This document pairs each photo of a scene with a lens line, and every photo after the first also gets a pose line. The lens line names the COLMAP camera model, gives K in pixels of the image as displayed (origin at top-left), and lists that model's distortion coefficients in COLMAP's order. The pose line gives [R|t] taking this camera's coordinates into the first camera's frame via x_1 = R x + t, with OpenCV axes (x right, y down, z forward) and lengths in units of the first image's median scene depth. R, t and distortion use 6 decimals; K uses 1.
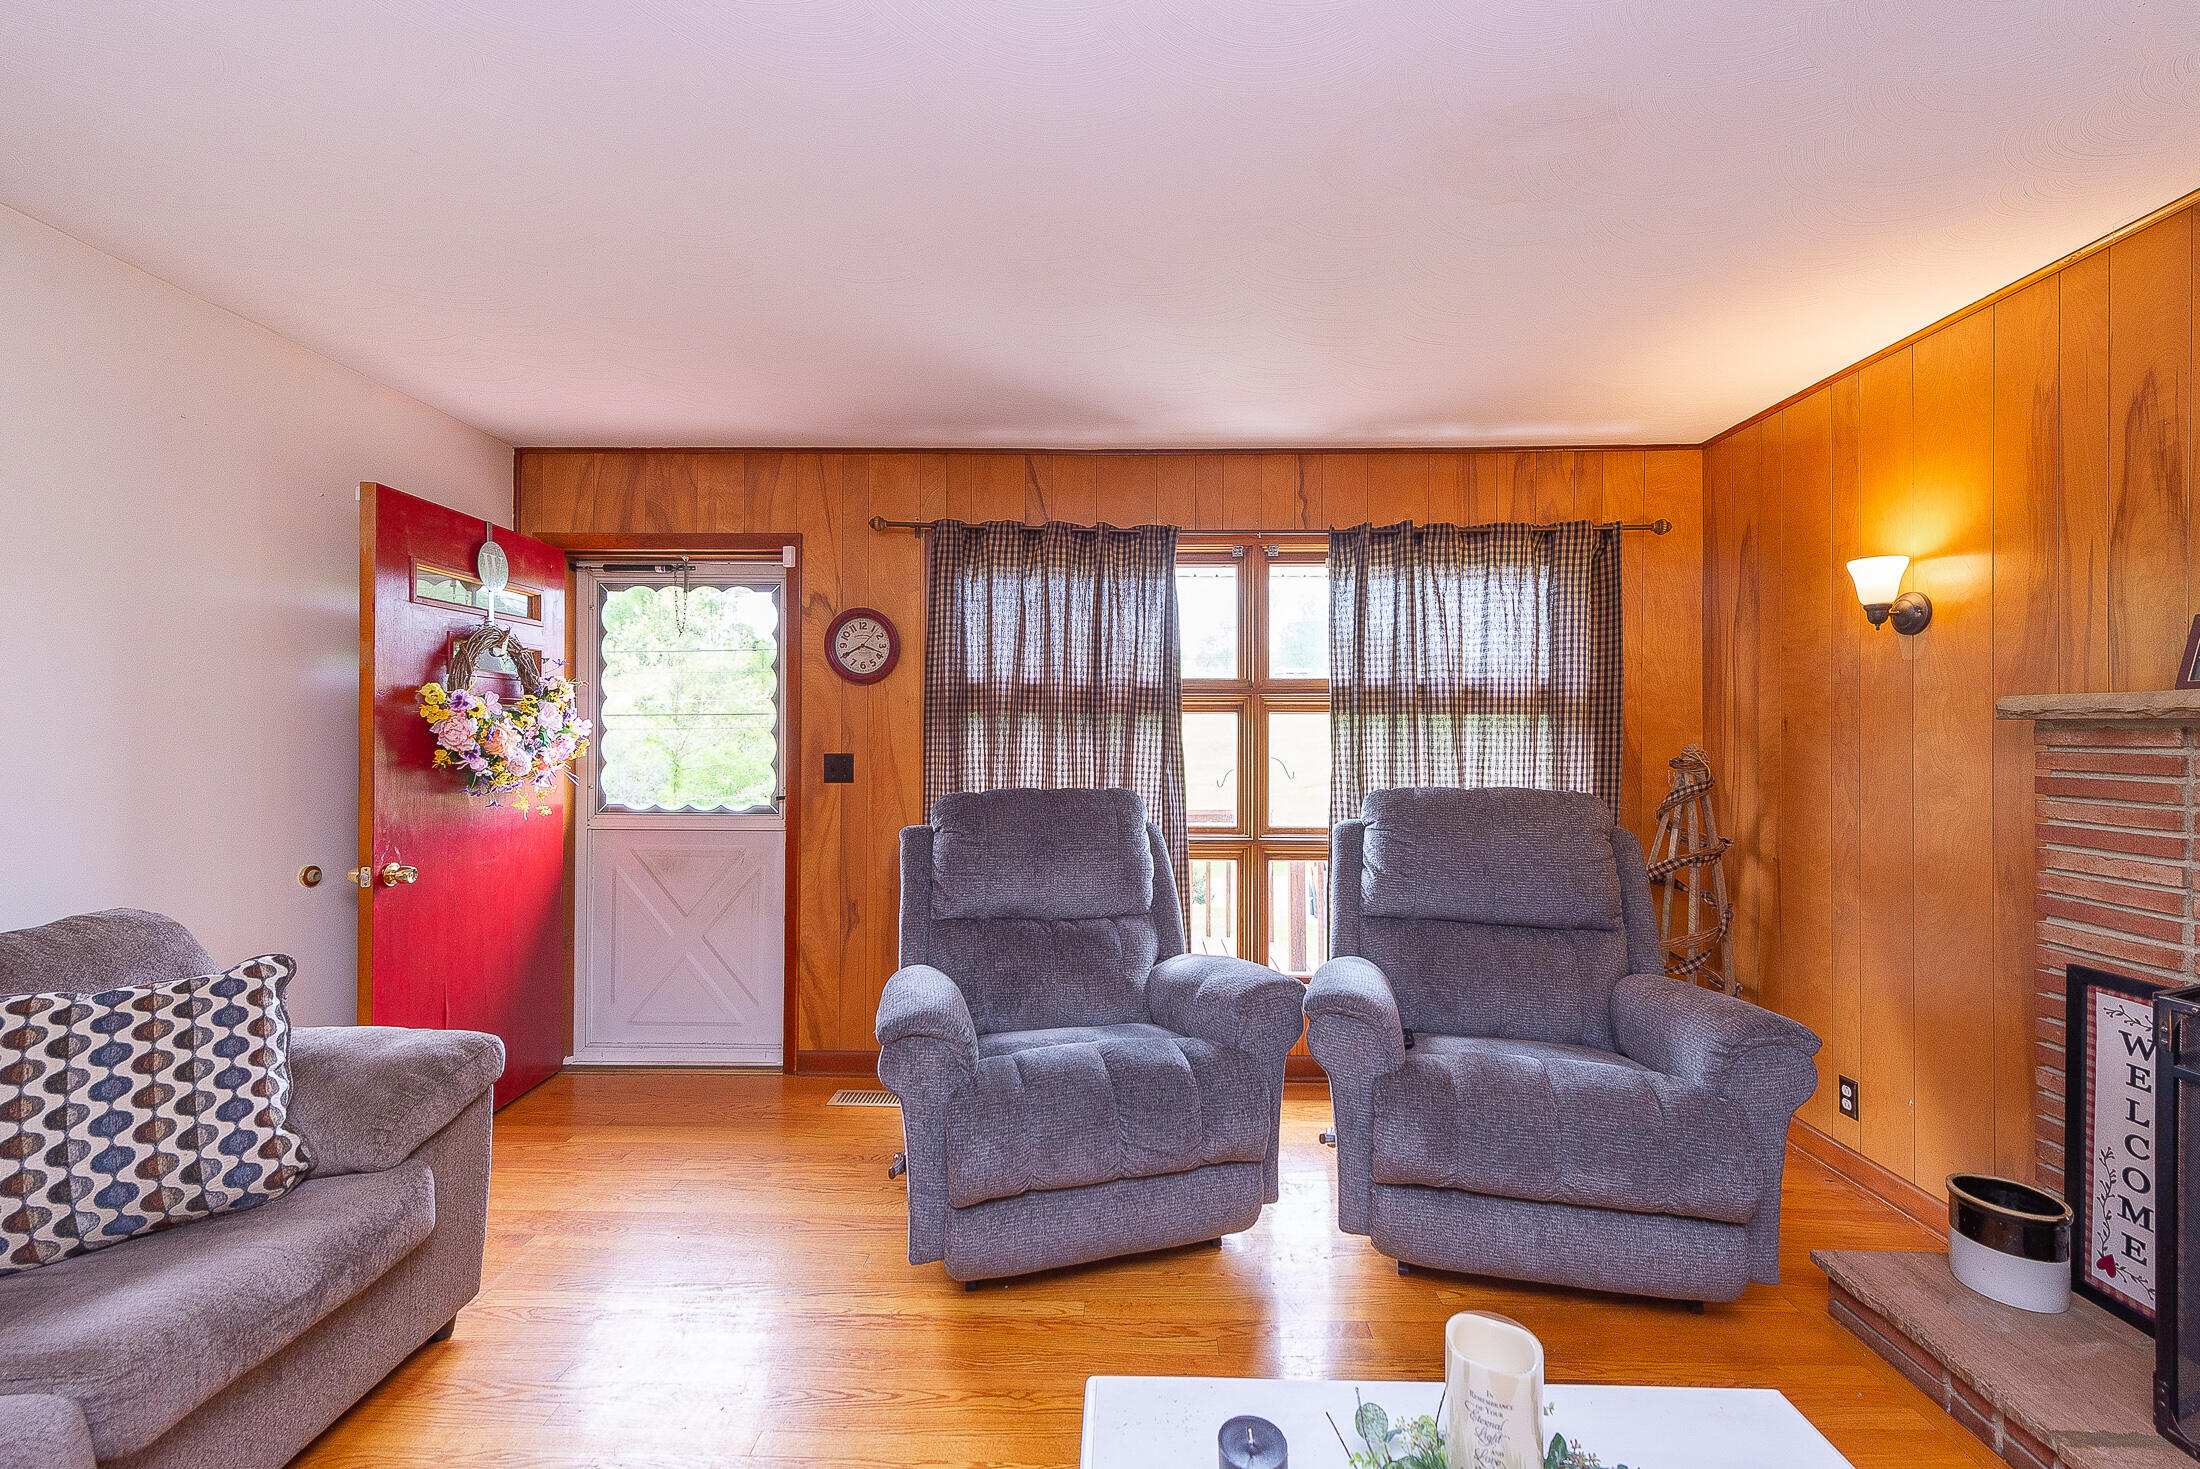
lens RADIAL K [[878.4, 0, 1114.8], [0, 878.4, 730.2], [0, 0, 1]] dist [0.009796, -0.002123]
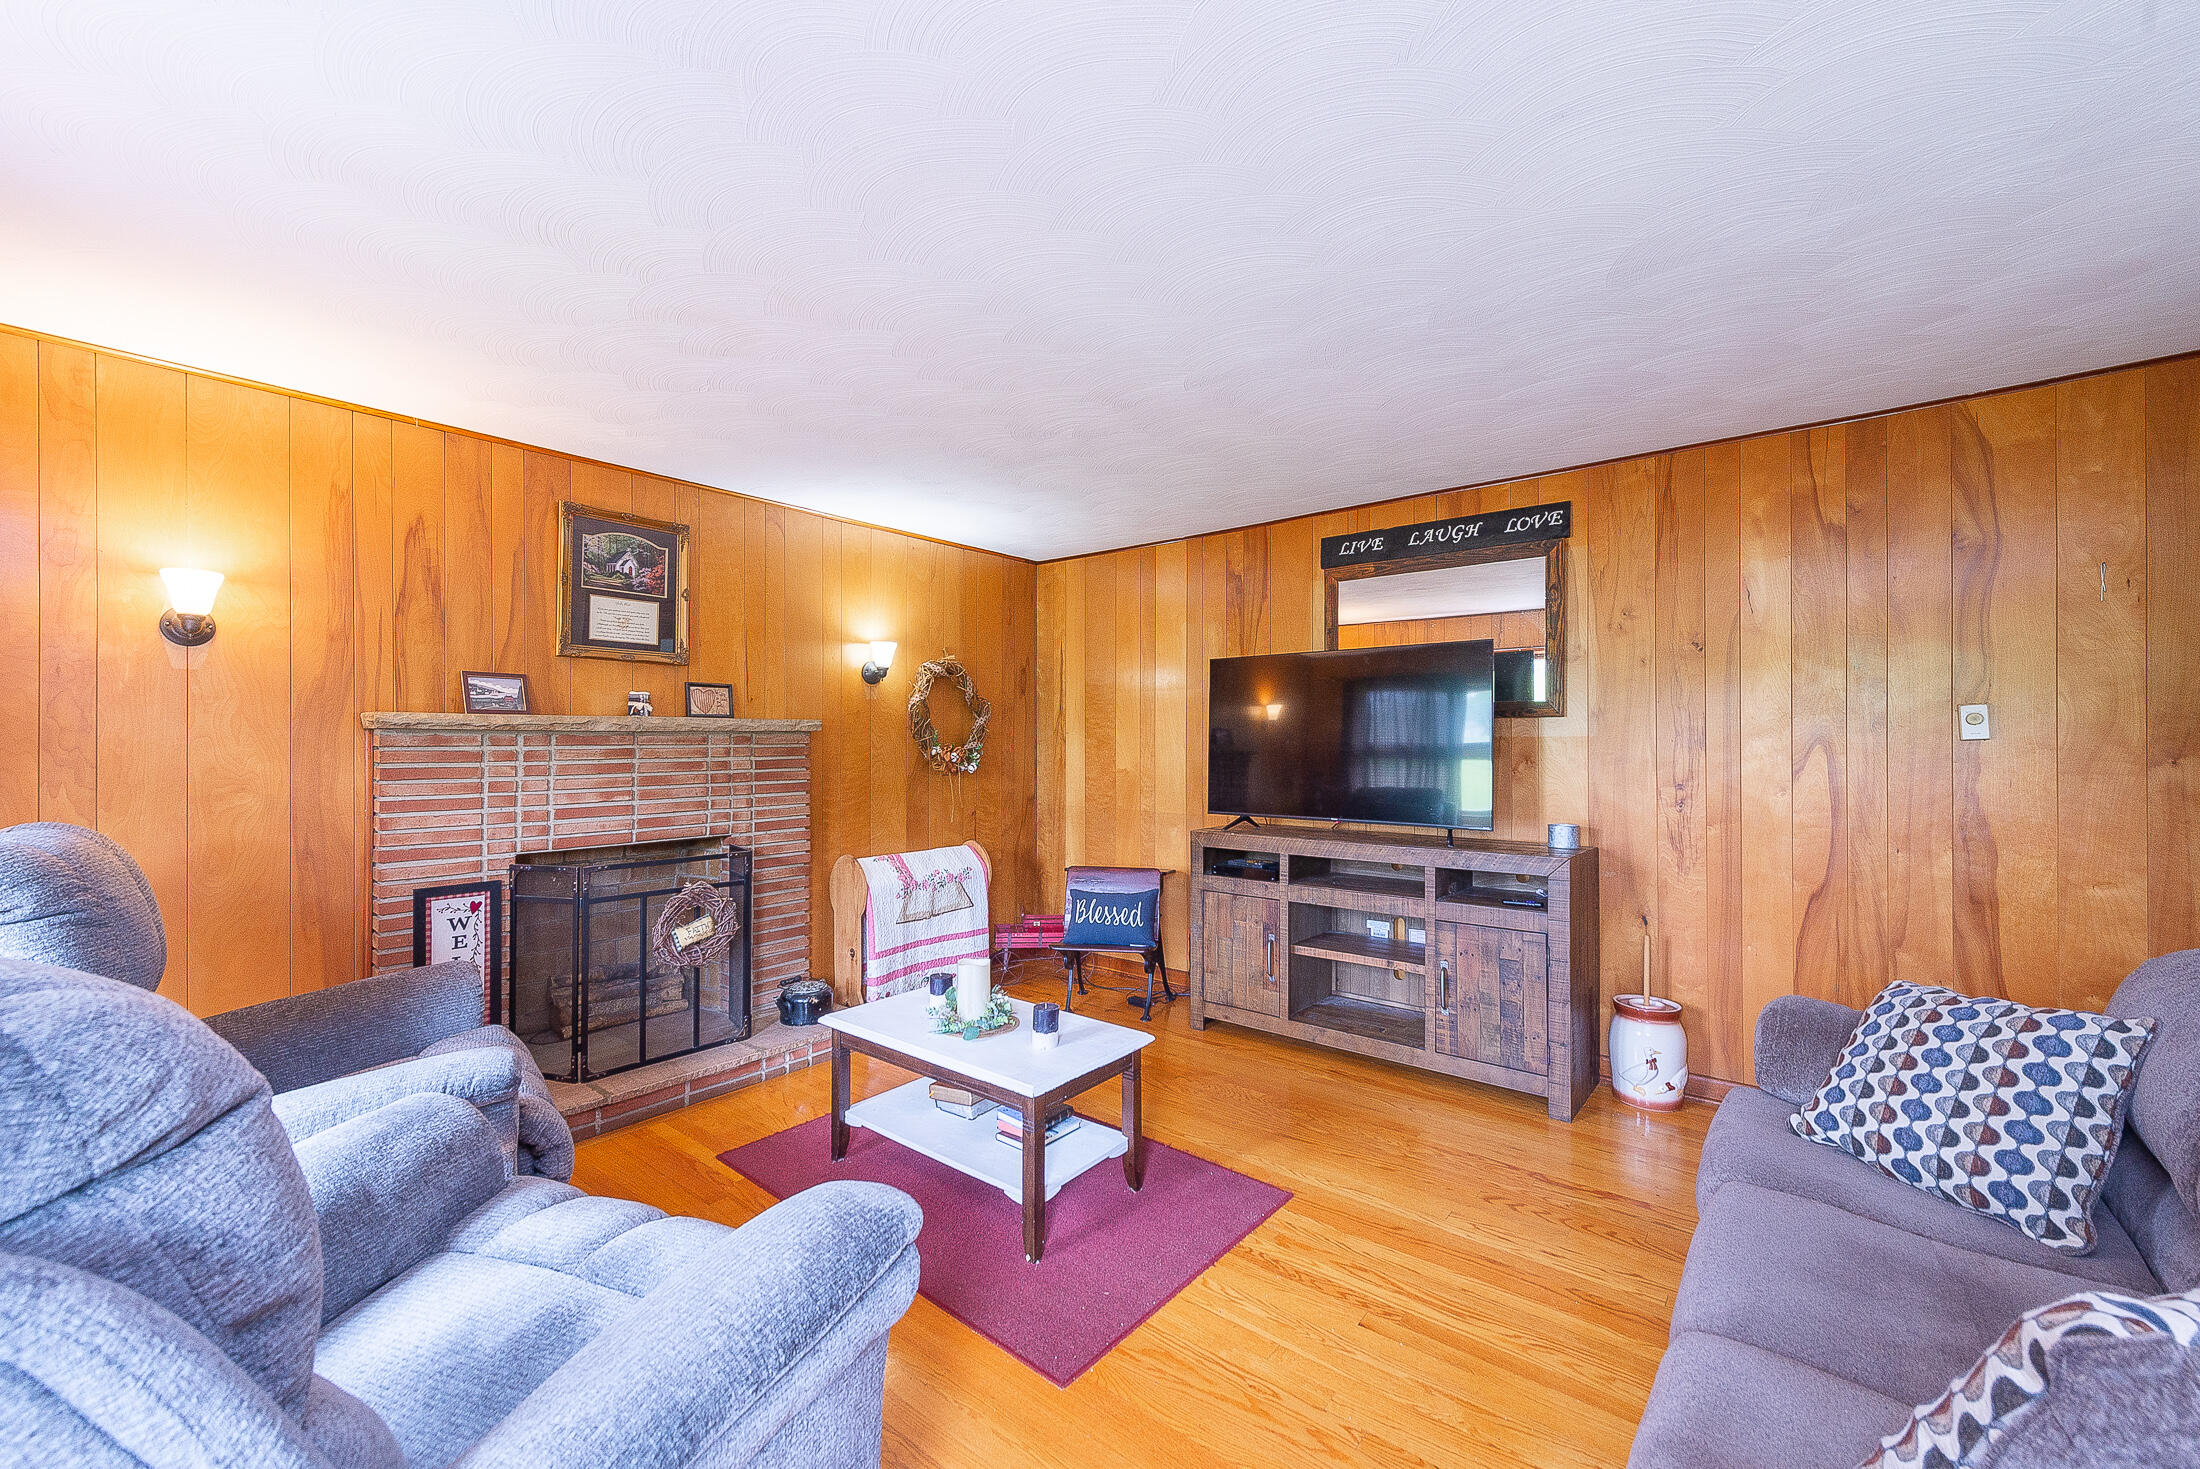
lens RADIAL K [[878.4, 0, 1077.0], [0, 878.4, 734.0], [0, 0, 1]] dist [0.009796, -0.002123]
pose [[-0.782814, 0.000408, 0.622255, -0.739767], [-0.003802, 0.999978, -0.005438, 0.000251], [-0.622244, -0.006623, -0.782796, 1.441259]]
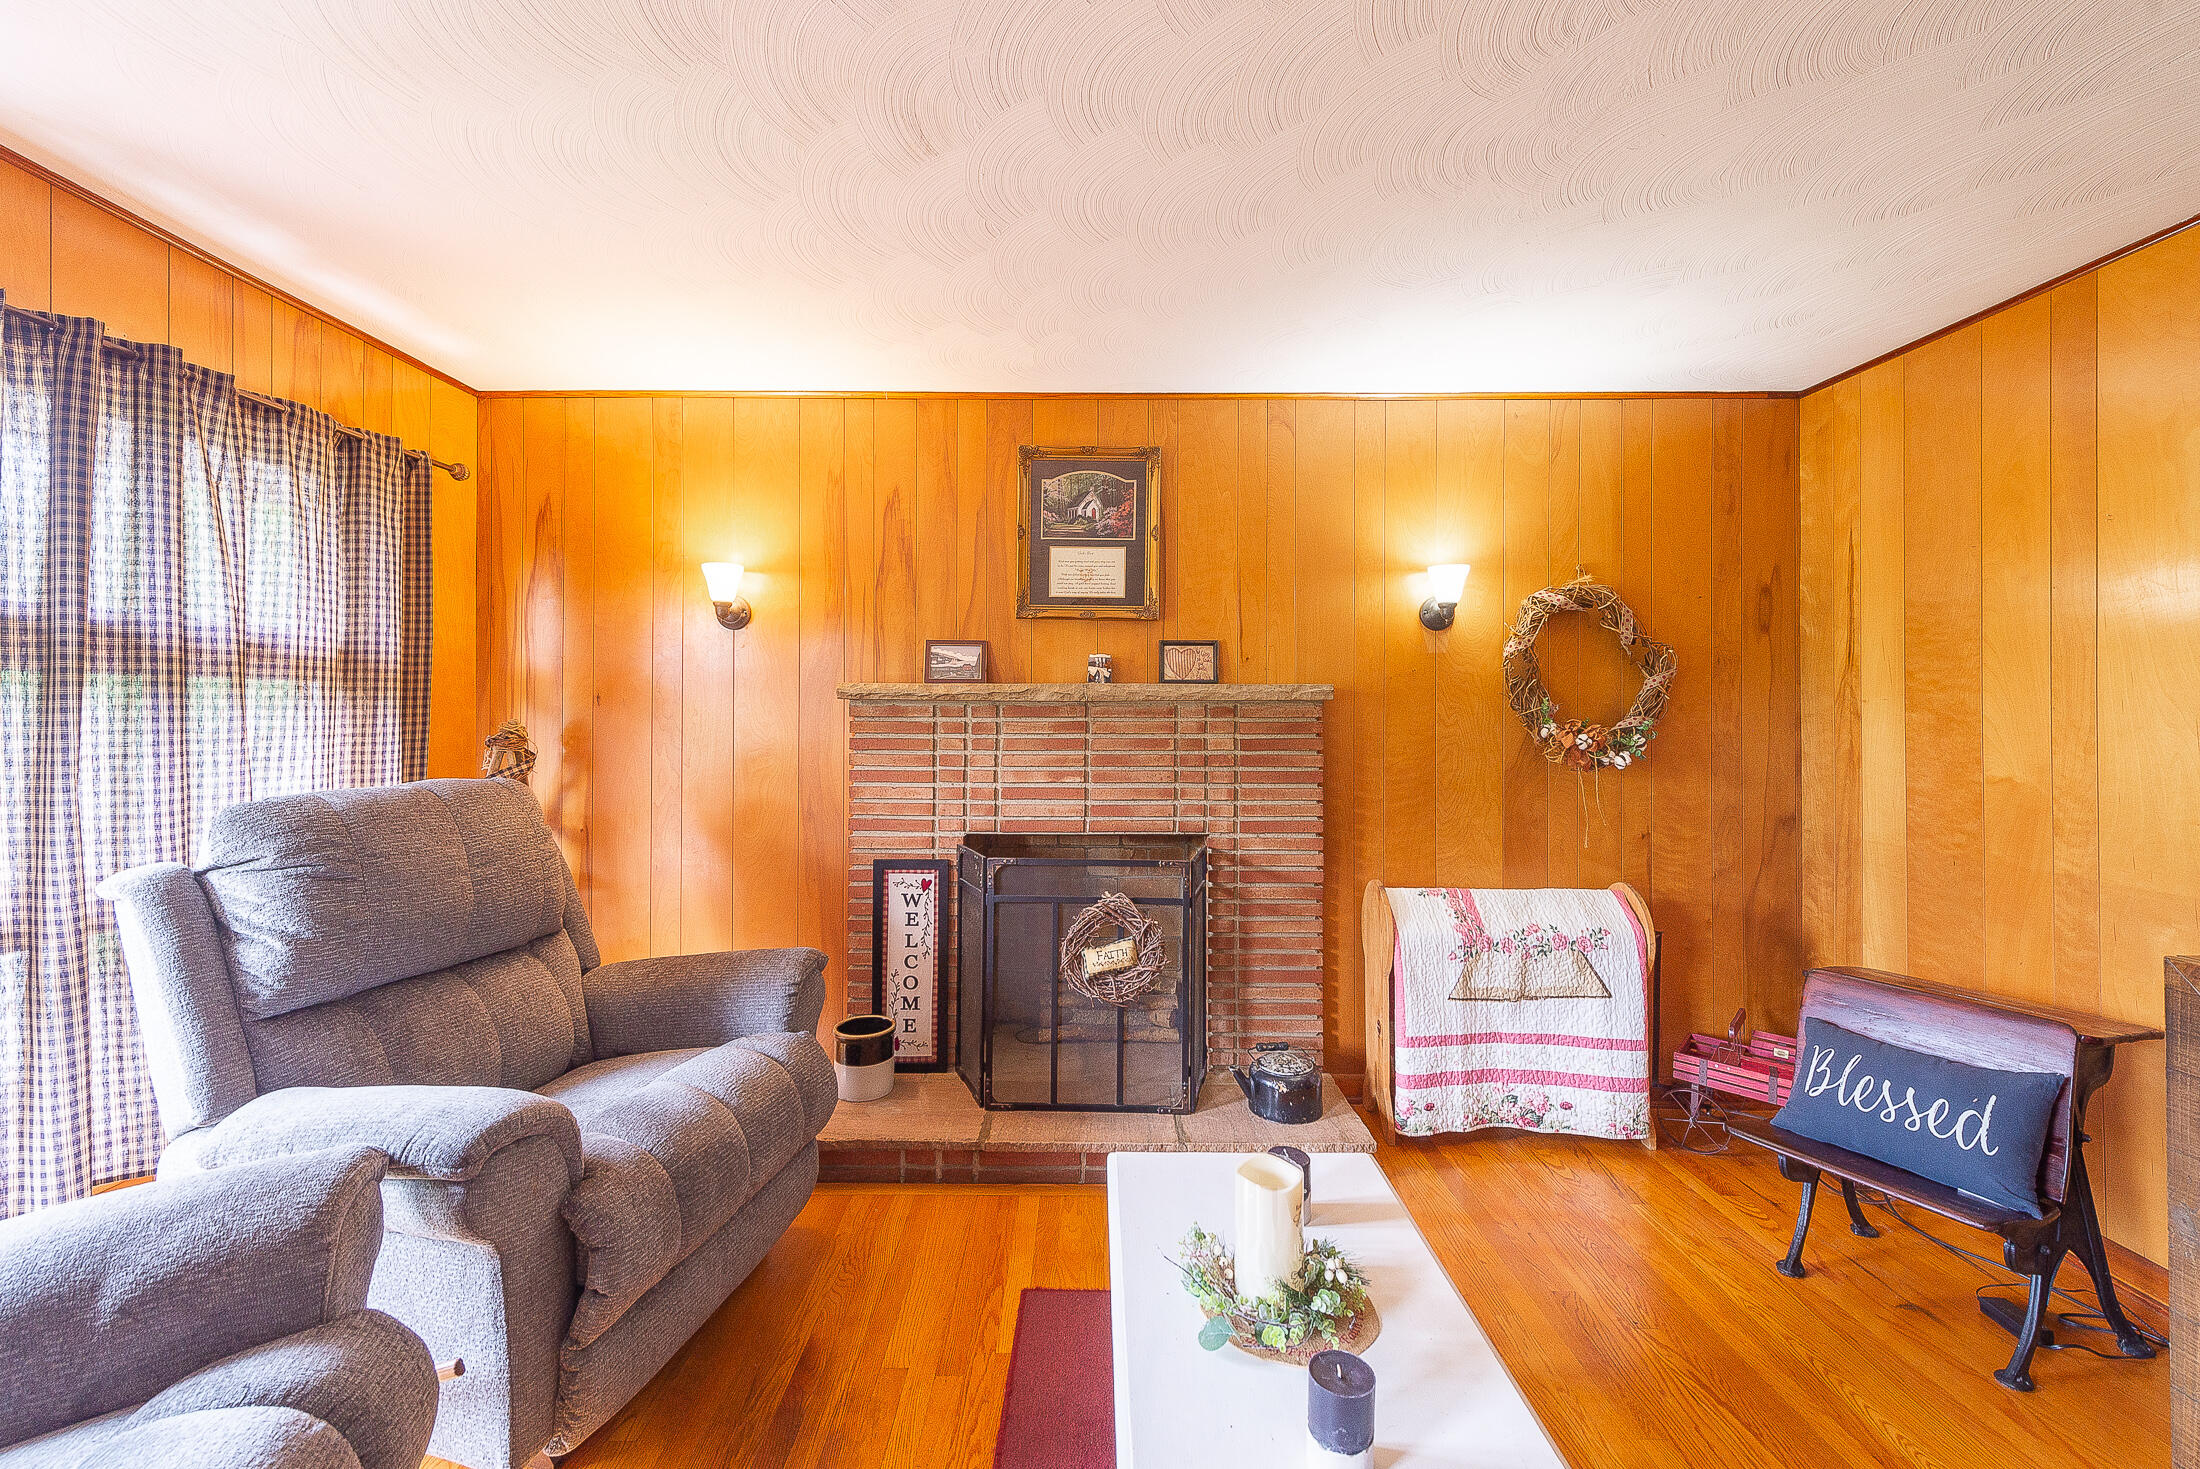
lens RADIAL K [[878.4, 0, 1093.3], [0, 878.4, 698.9], [0, 0, 1]] dist [0.009796, -0.002123]
pose [[-0.022719, 0.008638, 0.999705, -0.436917], [-0.005514, 0.999946, -0.008765, -0.002275], [-0.999727, -0.005712, -0.022671, 0.639486]]
